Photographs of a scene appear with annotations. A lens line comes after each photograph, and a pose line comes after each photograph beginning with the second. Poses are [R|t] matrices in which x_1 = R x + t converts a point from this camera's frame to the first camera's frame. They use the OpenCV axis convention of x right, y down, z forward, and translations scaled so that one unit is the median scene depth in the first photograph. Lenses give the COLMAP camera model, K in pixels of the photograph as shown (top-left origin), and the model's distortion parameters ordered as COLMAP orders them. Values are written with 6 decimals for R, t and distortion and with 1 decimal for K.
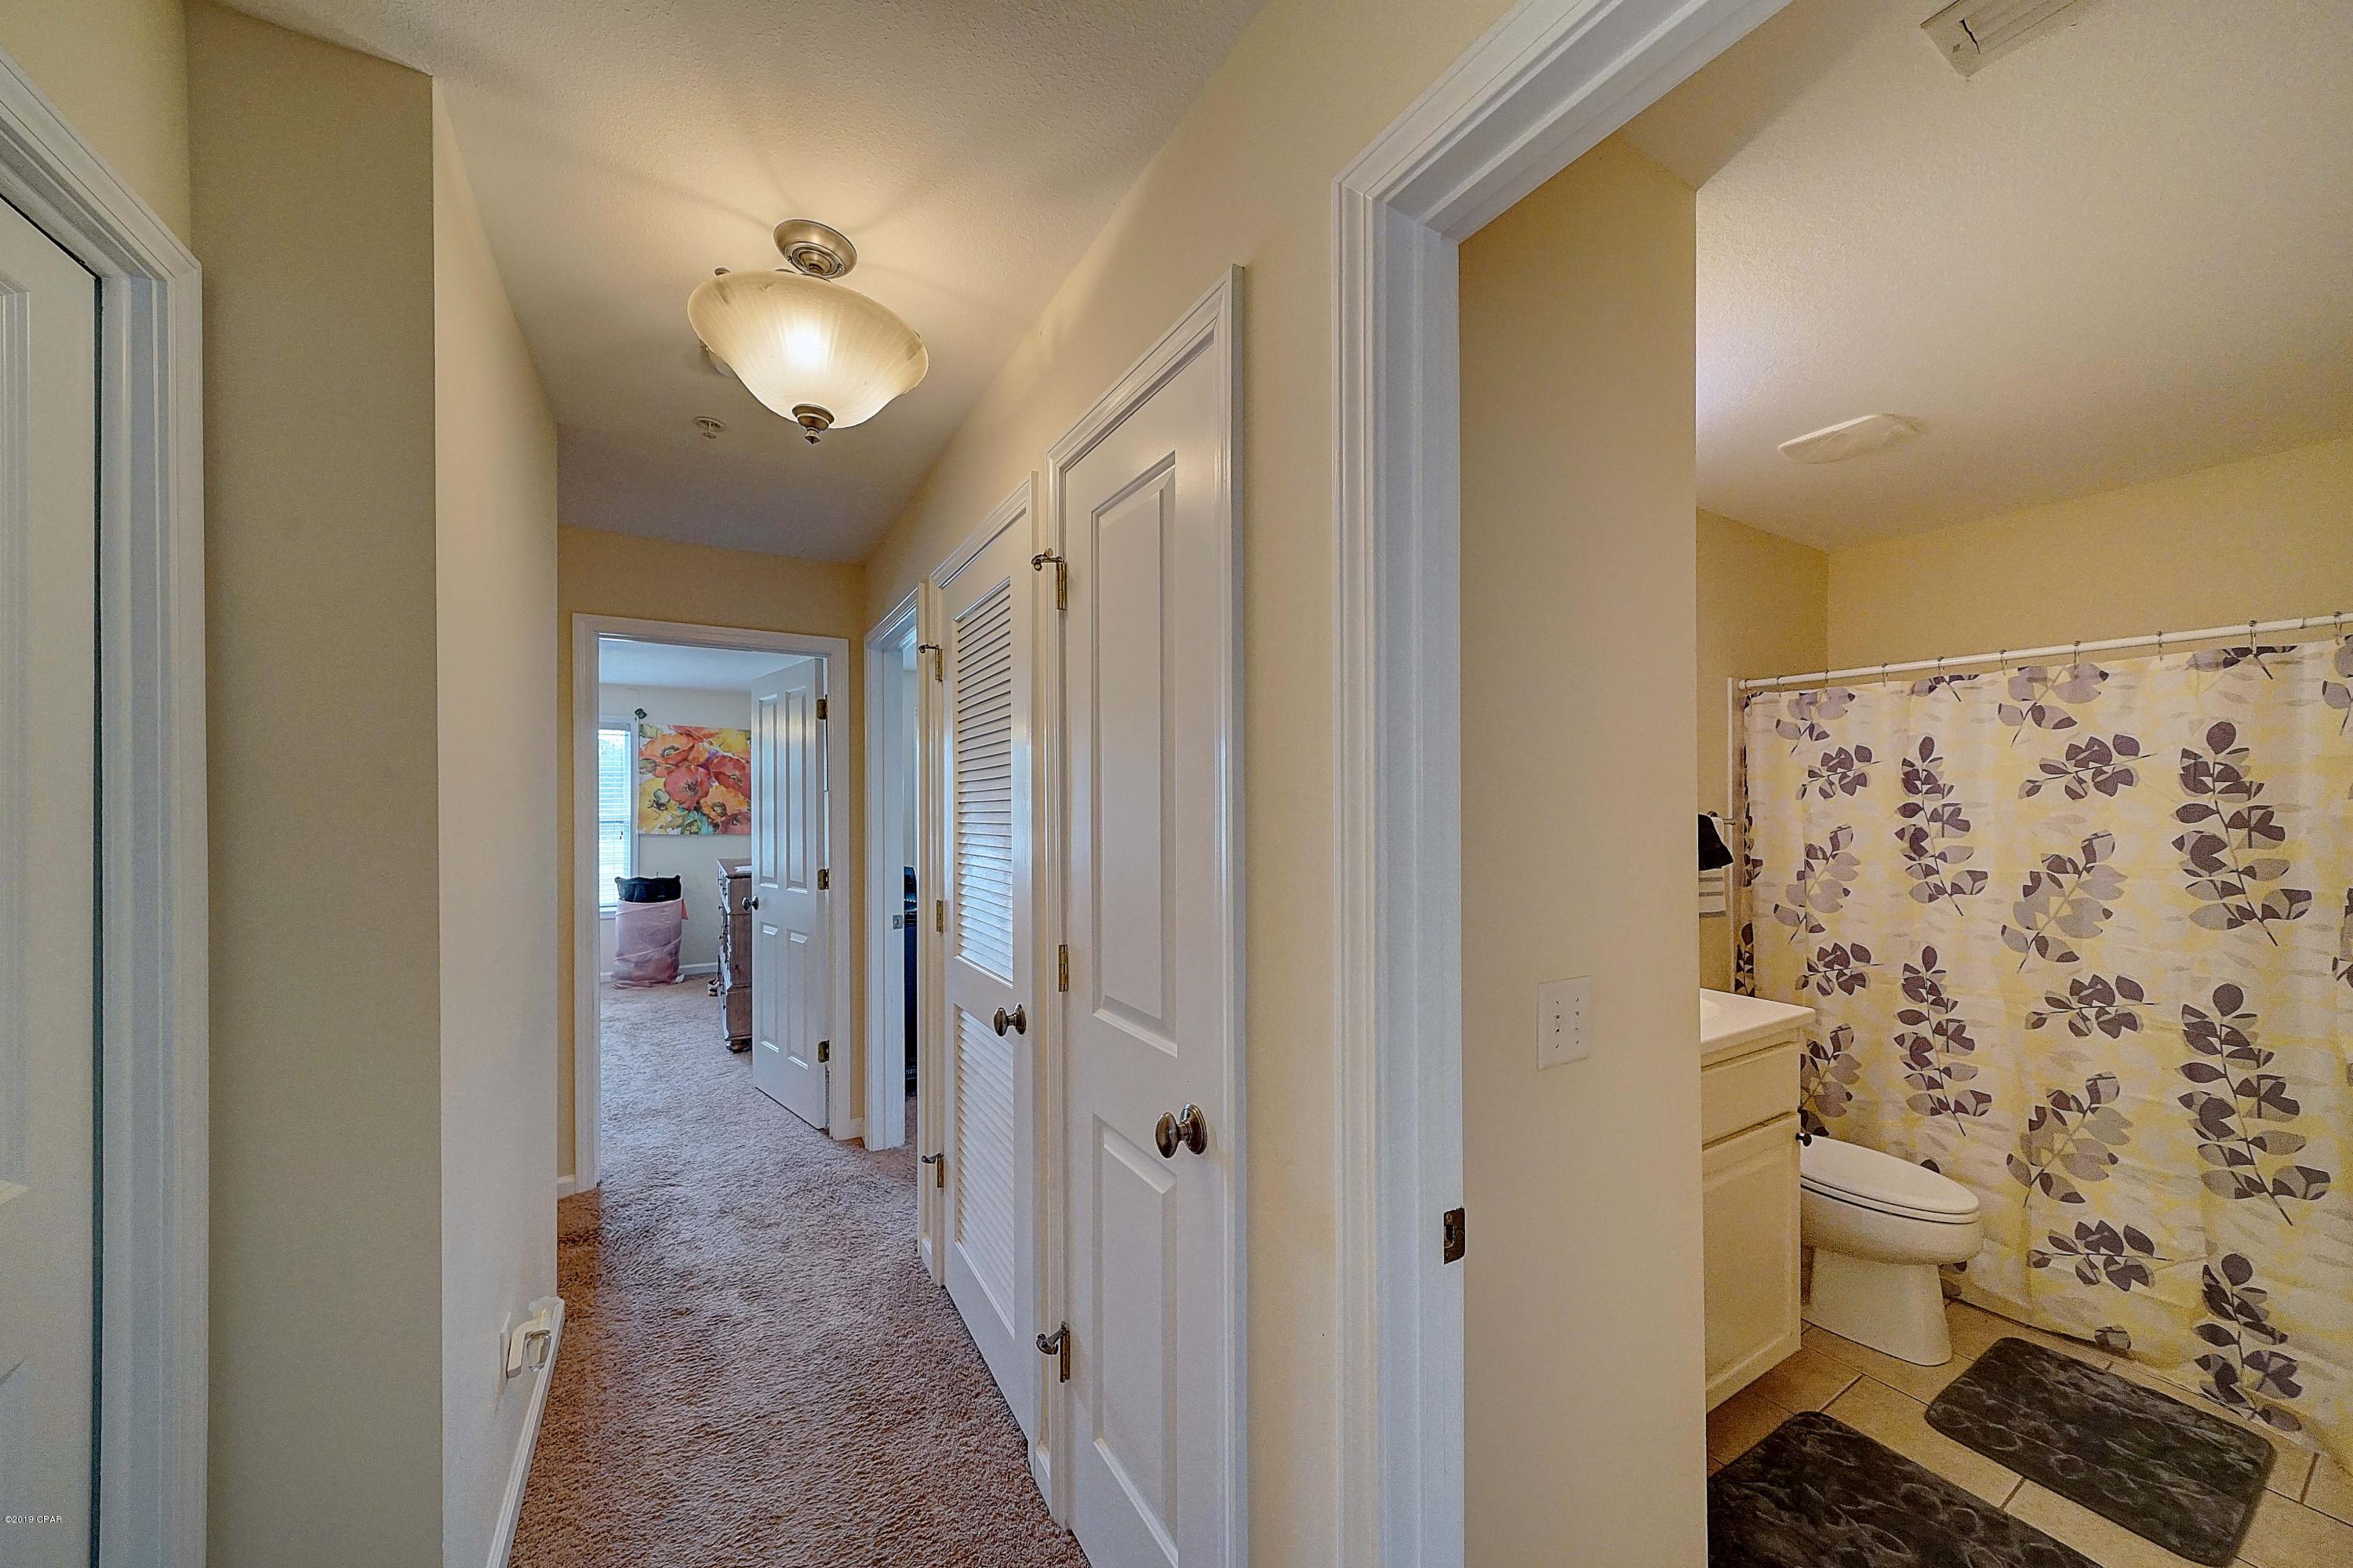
lens RADIAL K [[800.0, 0, 1173.9], [0, 800.0, 799.0], [0, 0, 1]] dist [0.001142, -0.000403]
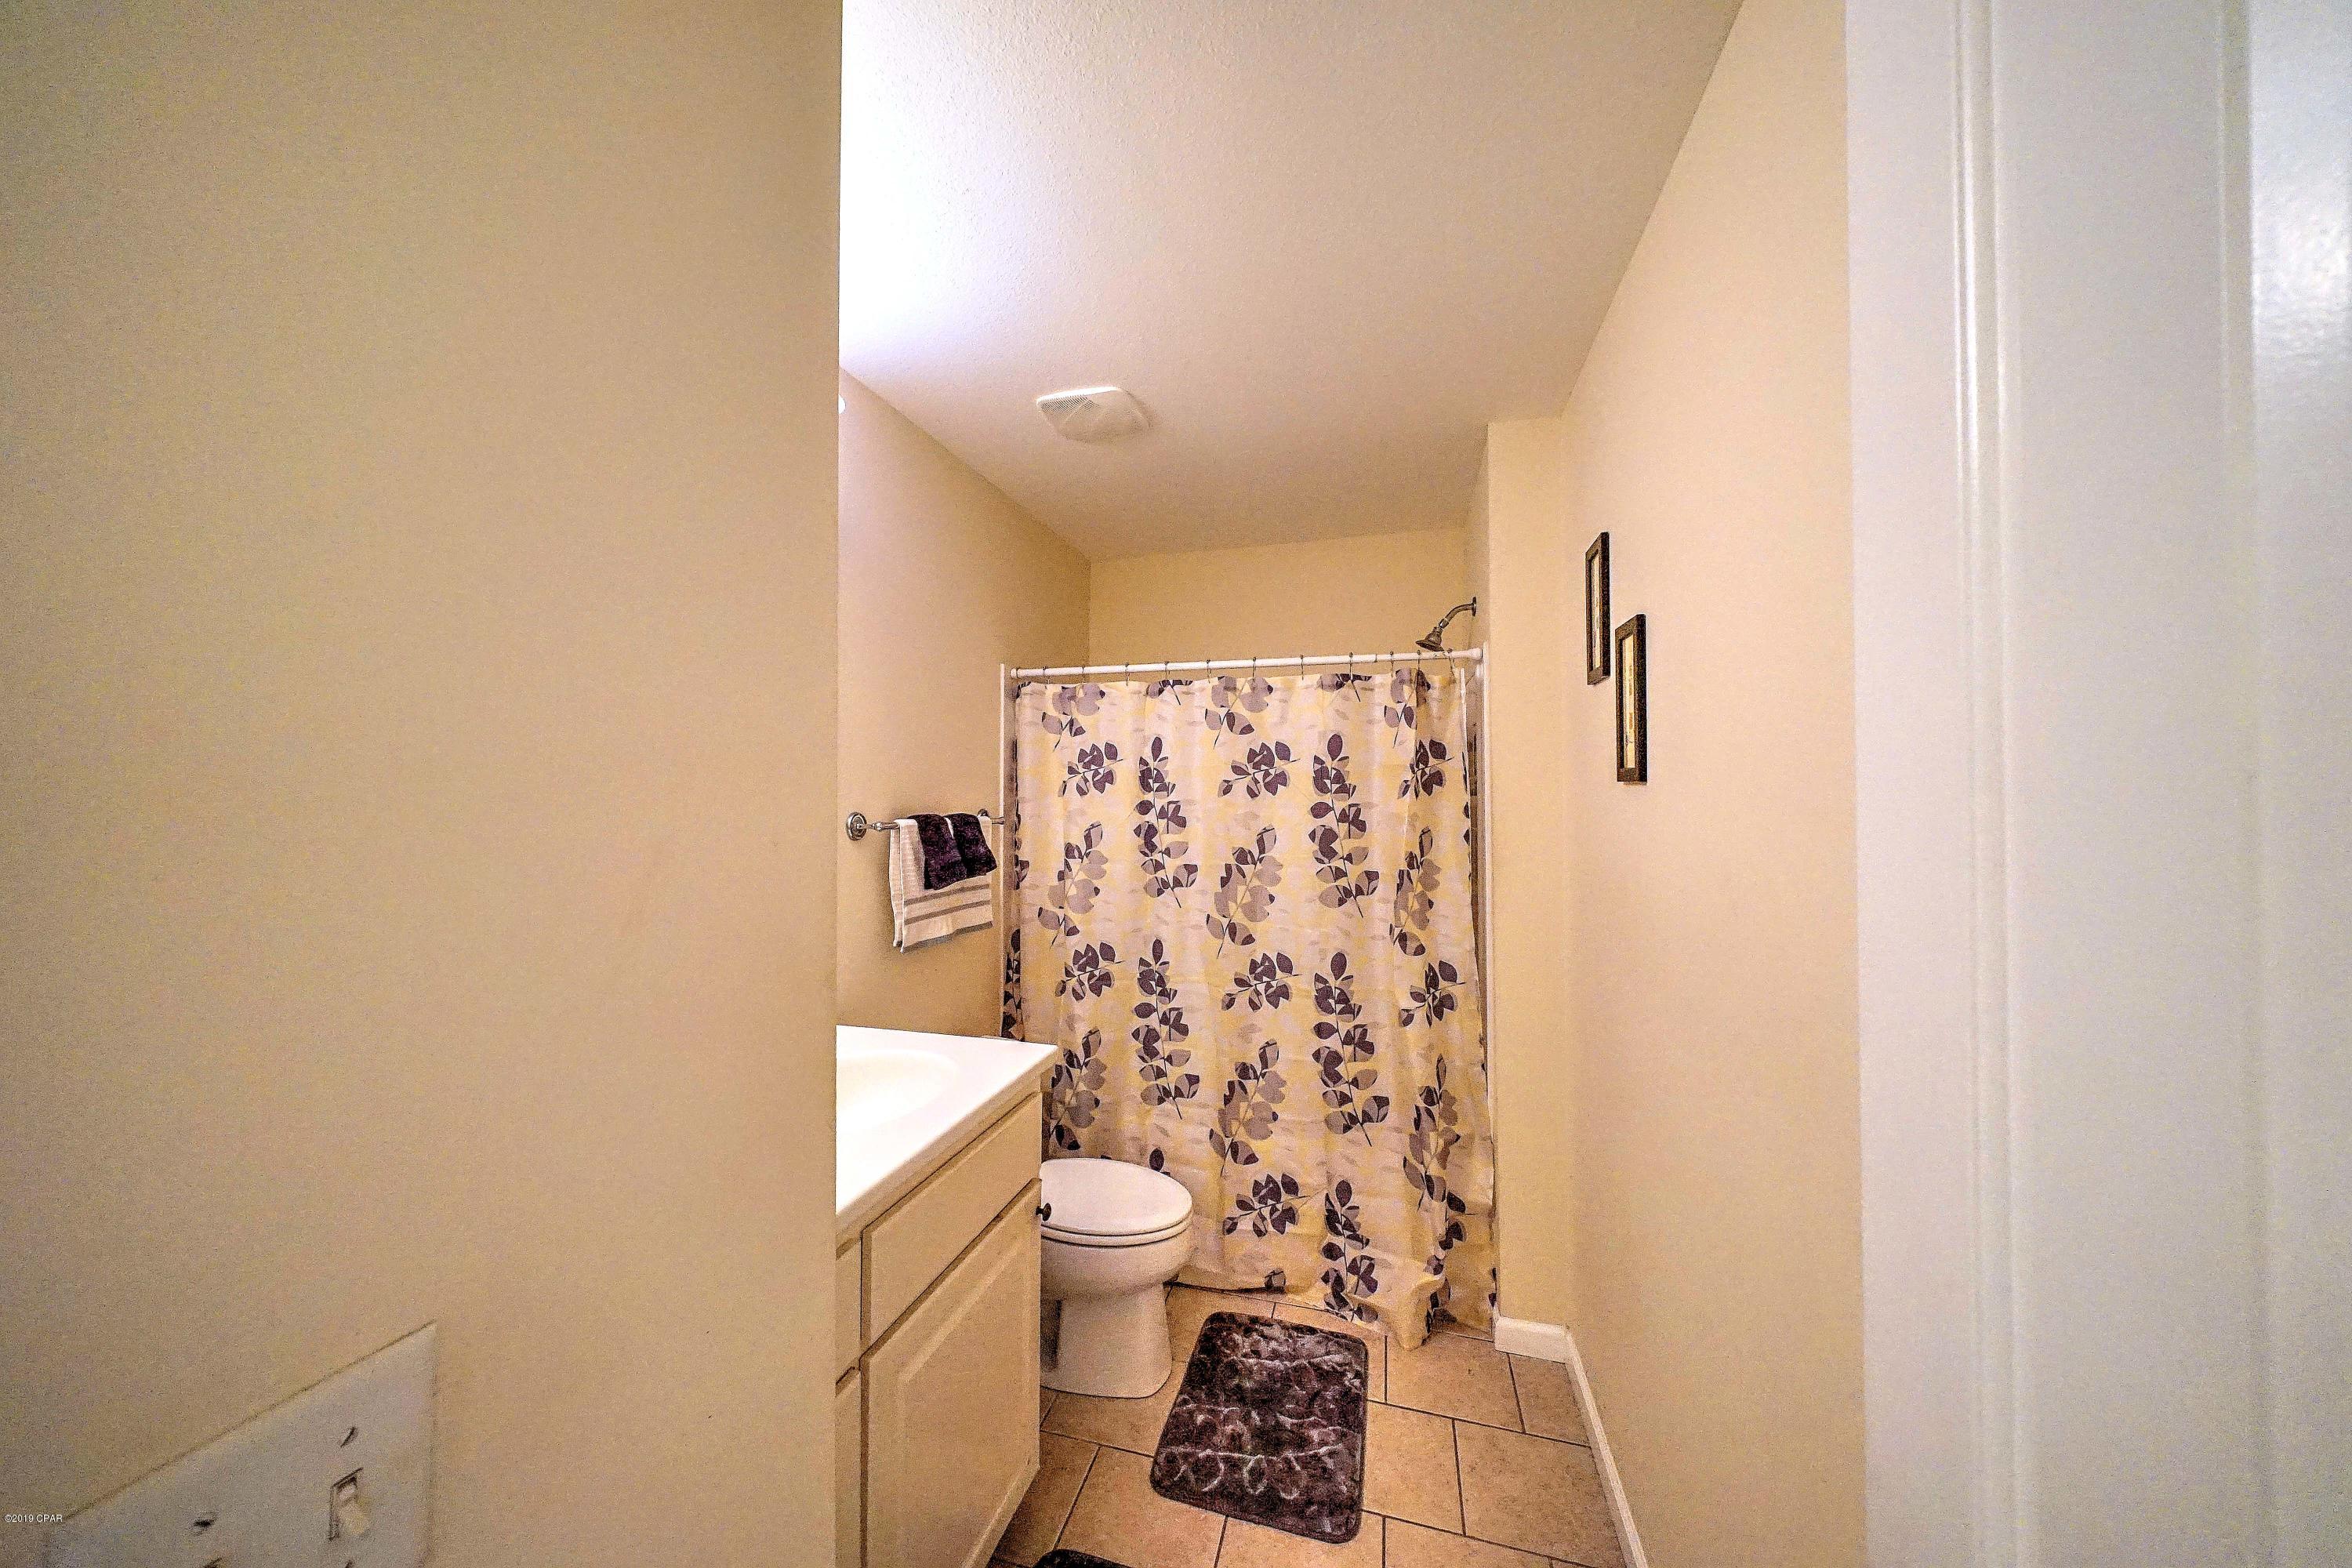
lens RADIAL K [[799.6, 0, 1168.6], [0, 799.6, 783.2], [0, 0, 1]] dist [0.001142, -0.000403]
pose [[0.720154, 0.009868, 0.693744, 0.263244], [-0.004941, 0.999946, -0.009094, -0.009157], [-0.693796, 0.003122, 0.720165, 0.275048]]
